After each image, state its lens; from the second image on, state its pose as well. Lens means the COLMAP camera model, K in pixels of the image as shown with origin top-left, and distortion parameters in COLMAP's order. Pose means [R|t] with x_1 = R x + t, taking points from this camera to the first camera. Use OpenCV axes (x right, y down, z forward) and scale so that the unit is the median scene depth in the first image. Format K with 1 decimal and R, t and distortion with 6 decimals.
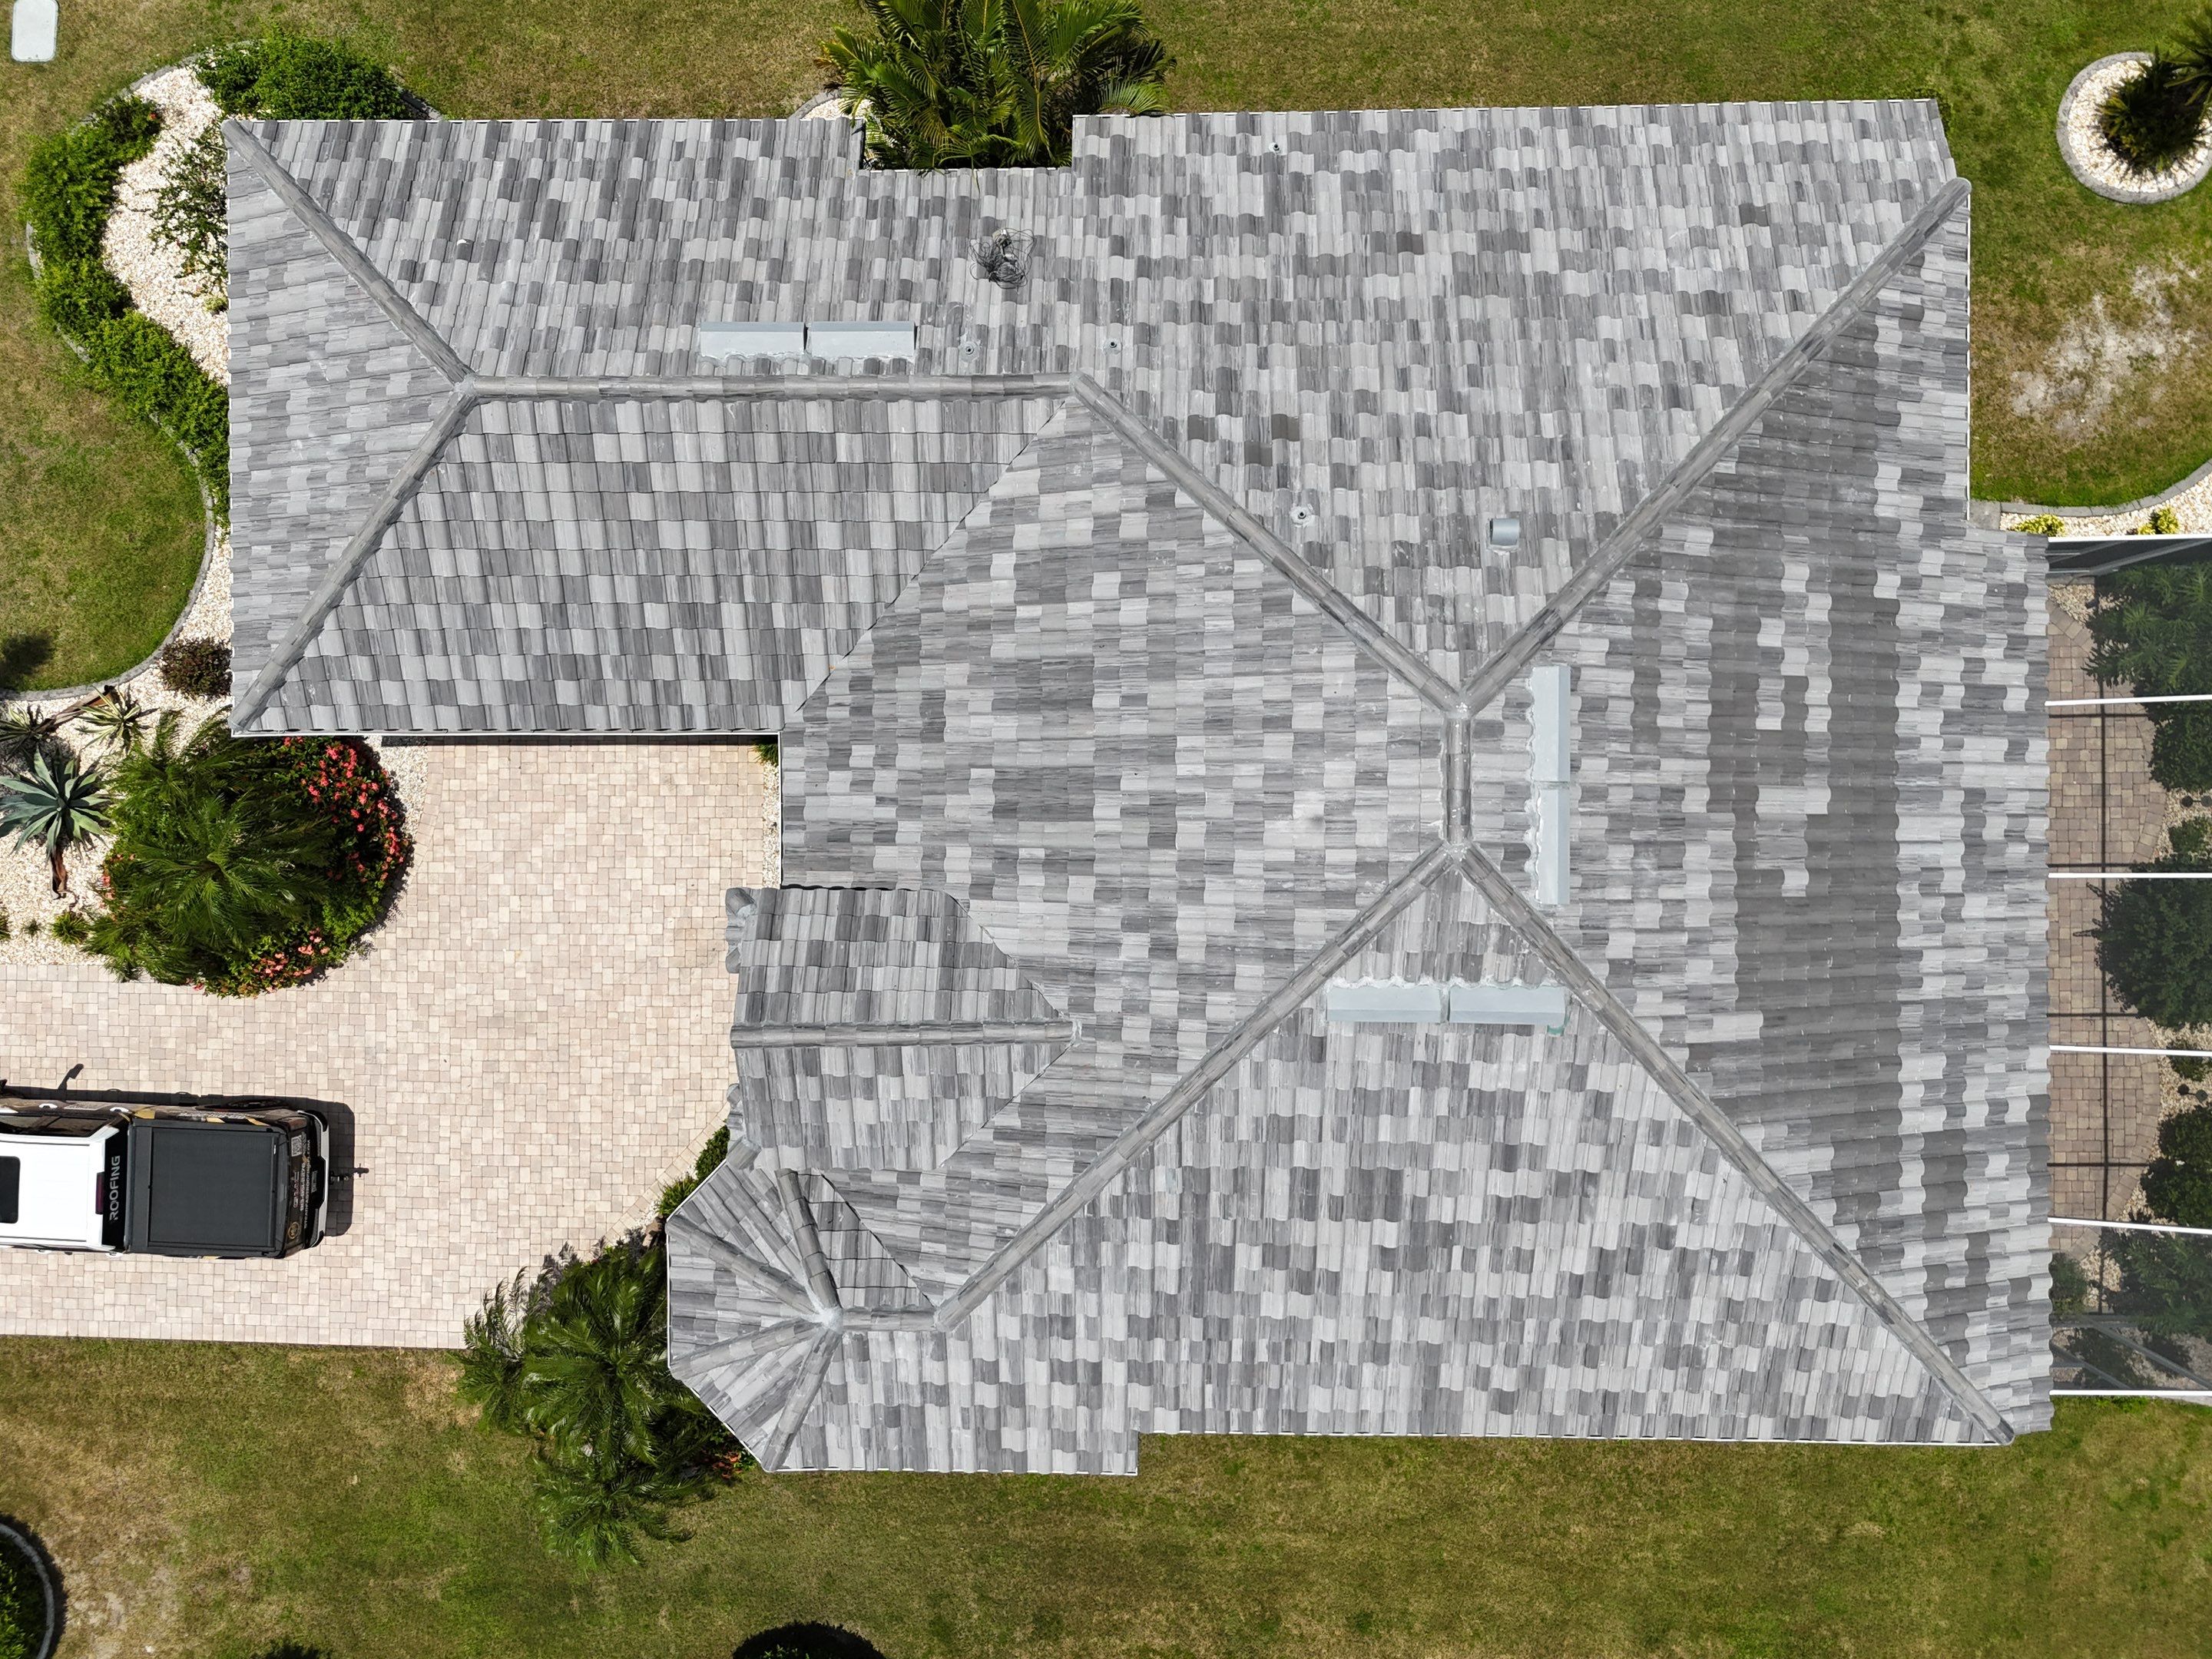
lens RADIAL K [[1631.3, 0, 1109.1], [0, 1631.3, 822.7], [0, 0, 1]] dist [0.060836, -0.049148]
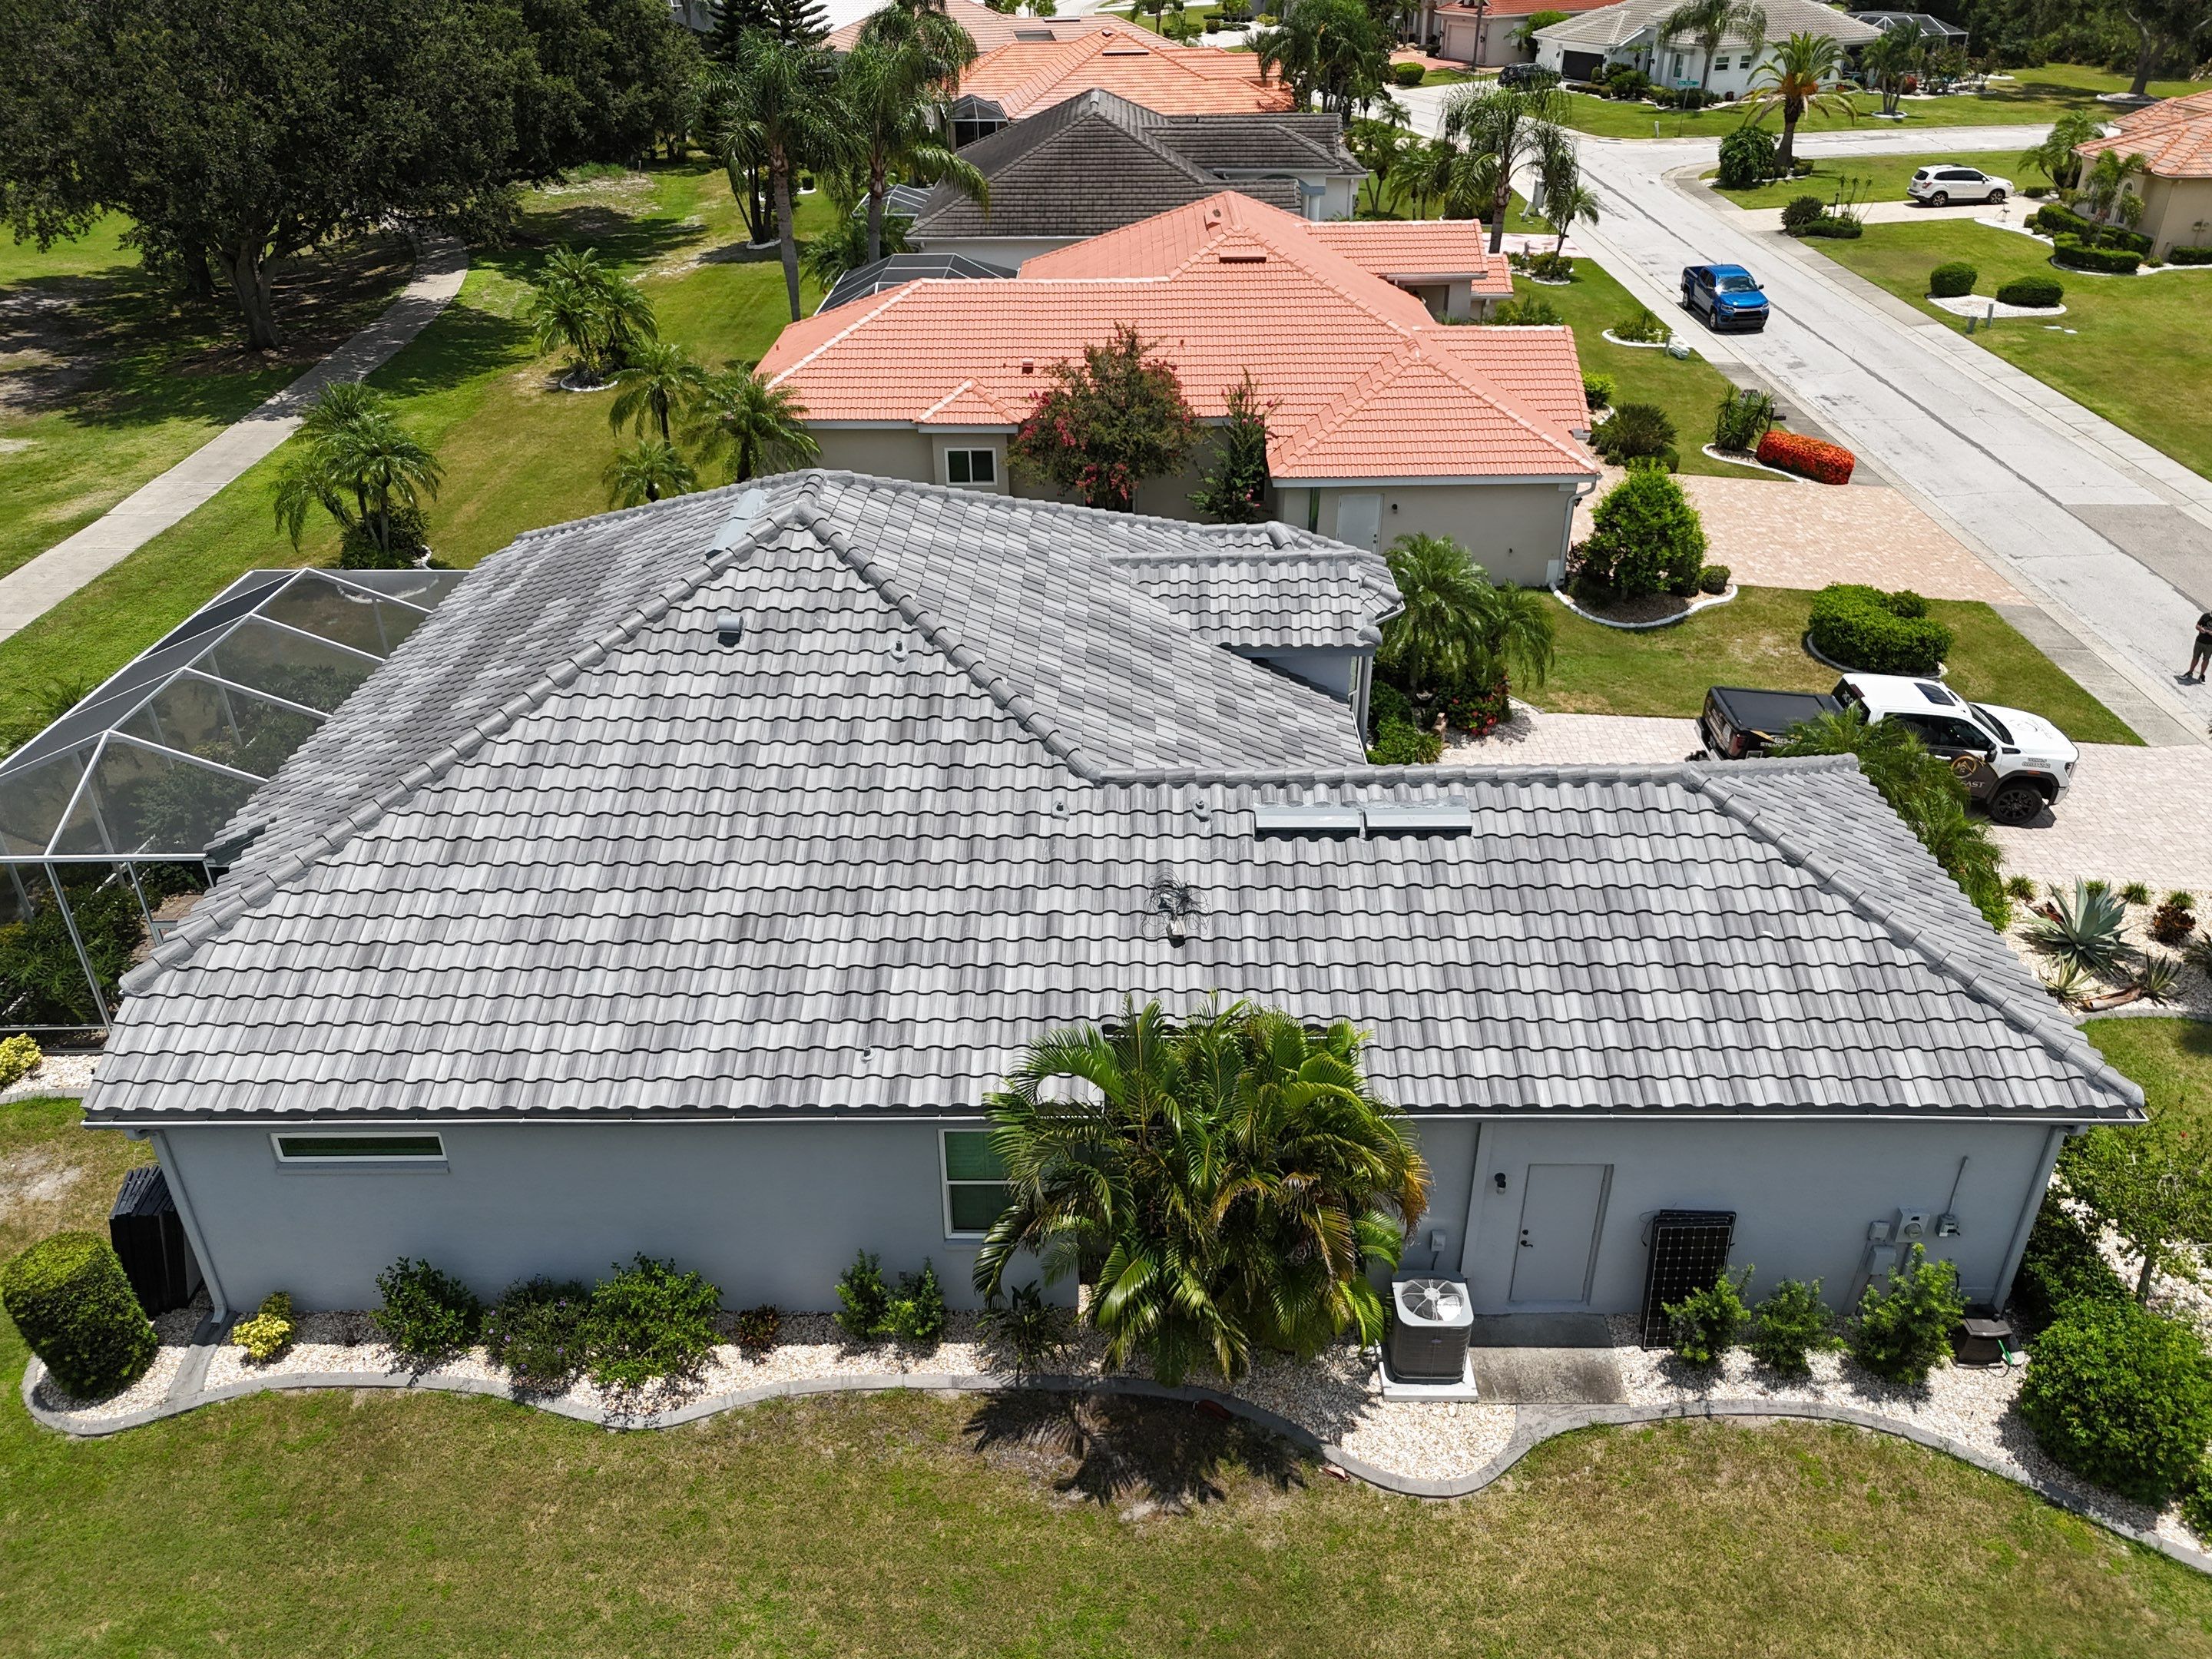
lens RADIAL K [[1631.3, 0, 1114.8], [0, 1631.3, 833.7], [0, 0, 1]] dist [0.060836, -0.049148]
pose [[-0.999377, 0.025359, 0.024526, -0.053073], [0.008581, -0.499575, 0.866228, -1.108543], [0.034220, 0.865899, 0.499047, 0.480908]]
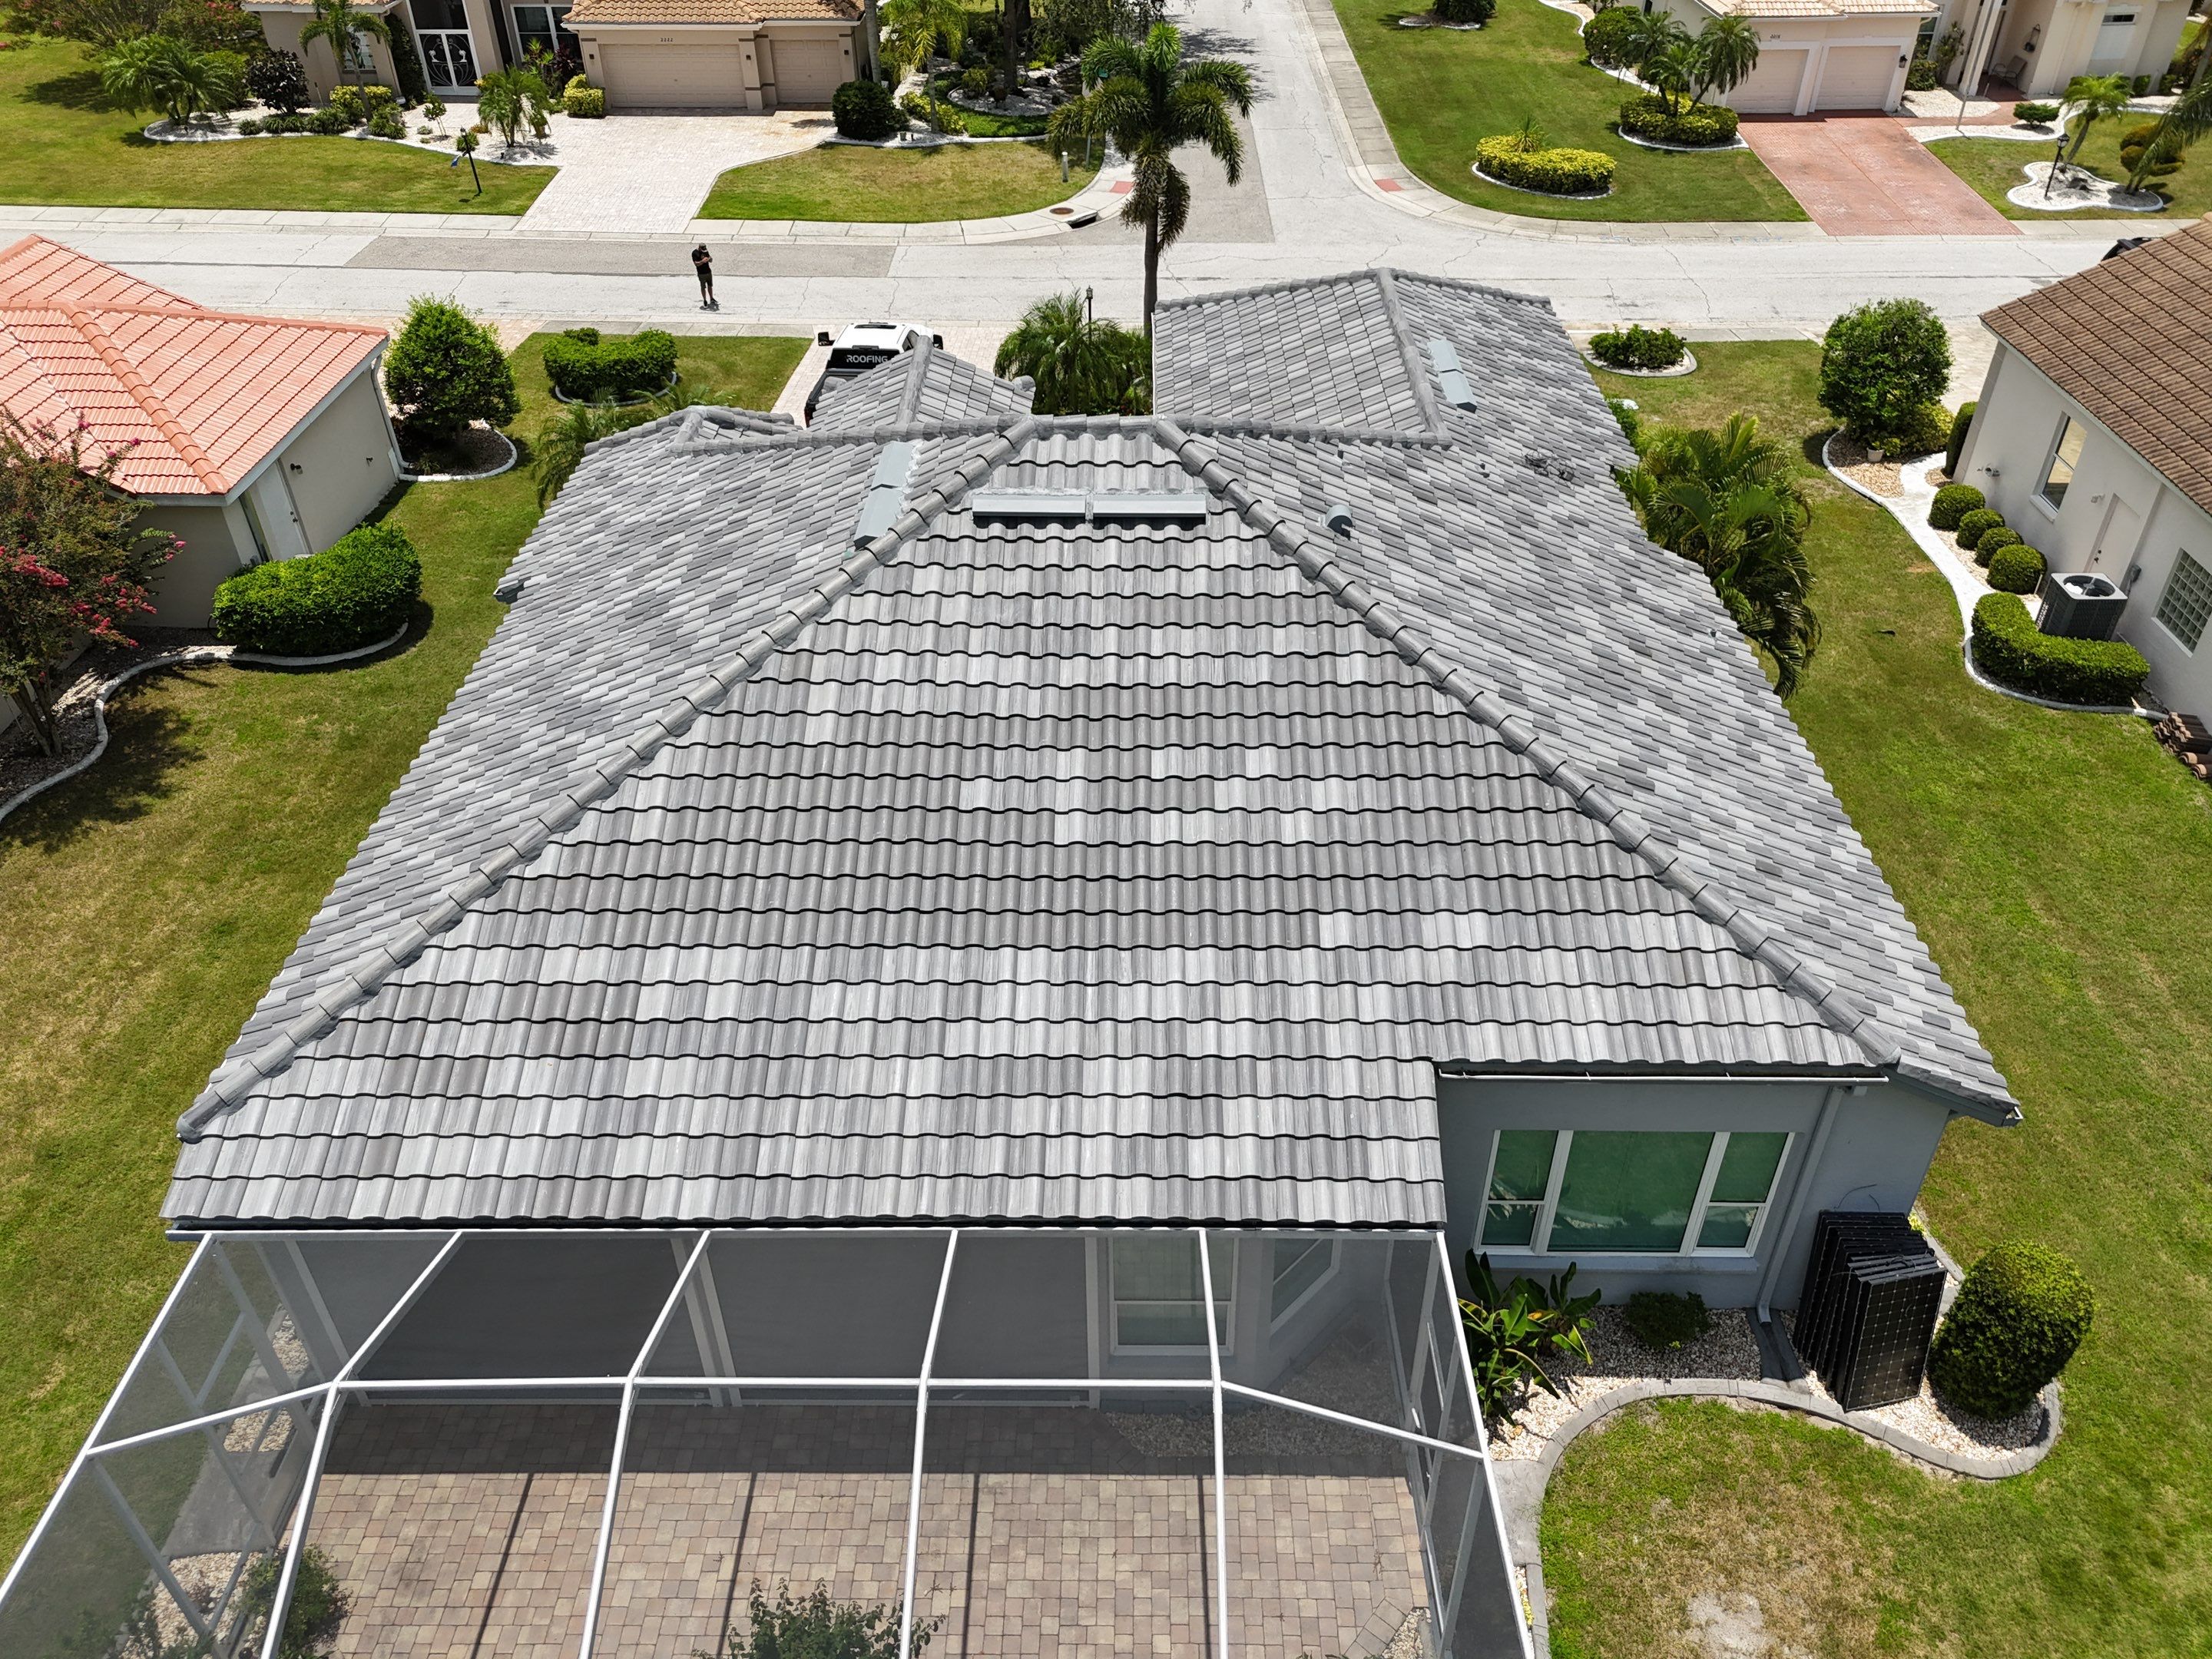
lens RADIAL K [[1631.3, 0, 1112.6], [0, 1631.3, 822.1], [0, 0, 1]] dist [0.060836, -0.049148]
pose [[-0.015274, 0.616181, -0.787456, 1.020057], [-0.999833, -0.001540, 0.018189, -0.047277], [0.009995, 0.787603, 0.616102, 0.449114]]
